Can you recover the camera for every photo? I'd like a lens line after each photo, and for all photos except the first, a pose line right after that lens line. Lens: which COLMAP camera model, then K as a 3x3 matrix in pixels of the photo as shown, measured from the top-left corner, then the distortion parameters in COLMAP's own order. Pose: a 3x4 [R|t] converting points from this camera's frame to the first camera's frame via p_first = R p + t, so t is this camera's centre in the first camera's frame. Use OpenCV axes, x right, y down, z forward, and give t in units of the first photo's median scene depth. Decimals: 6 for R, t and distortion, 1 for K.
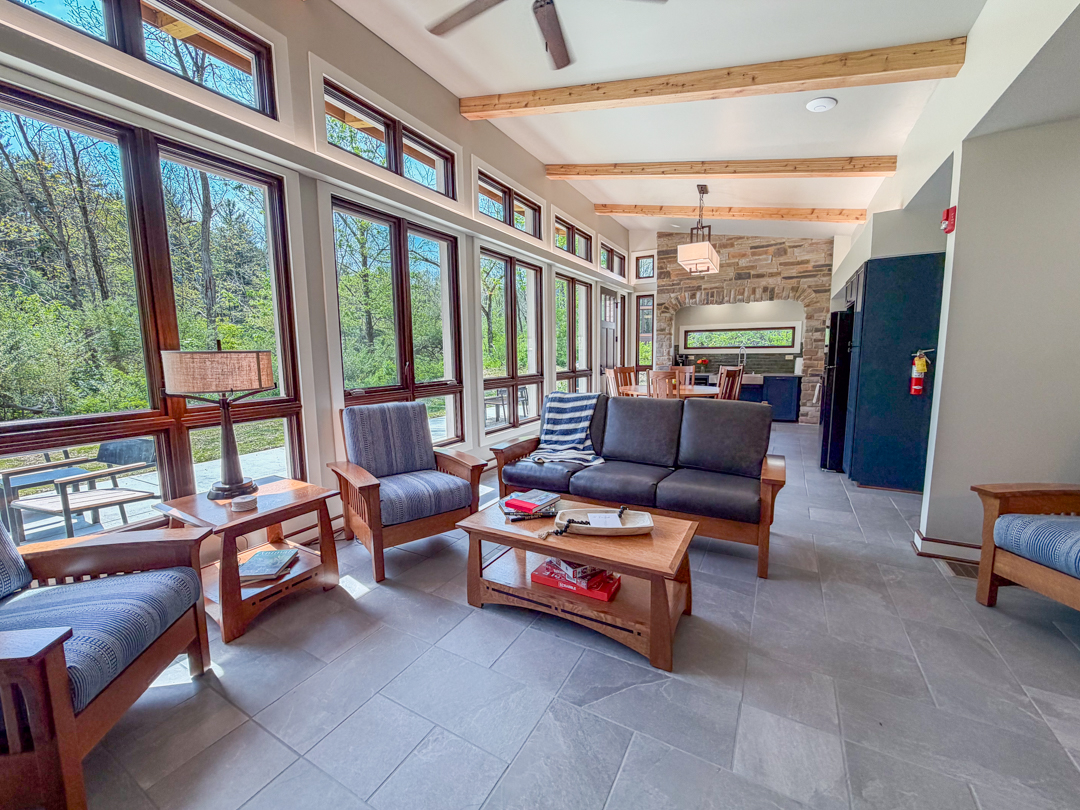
lens RADIAL K [[440.1, 0, 540.5], [0, 440.1, 405.2], [0, 0, 1]] dist [-0.001483, -0.000086]
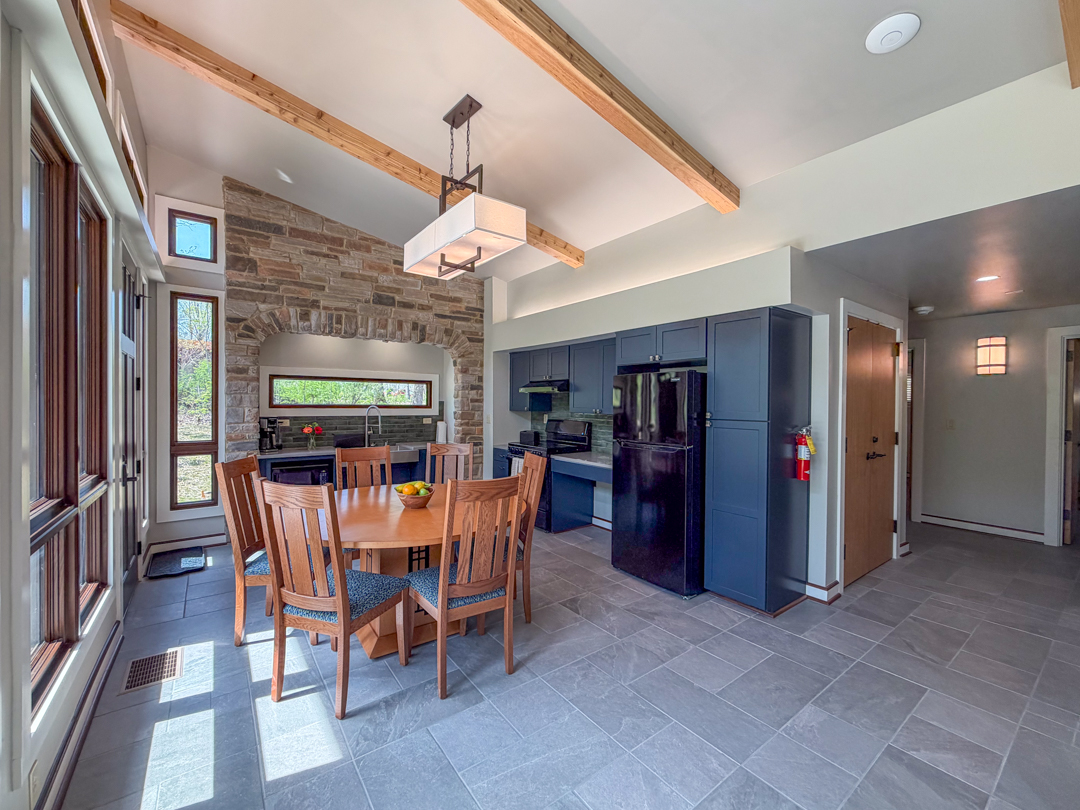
lens RADIAL K [[440.1, 0, 537.0], [0, 440.1, 405.4], [0, 0, 1]] dist [-0.001483, -0.000086]
pose [[0.407201, 0.010098, 0.913283, -0.046916], [0.092608, 0.994329, -0.052285, -0.080879], [-0.908631, 0.105868, 0.403957, 0.538455]]
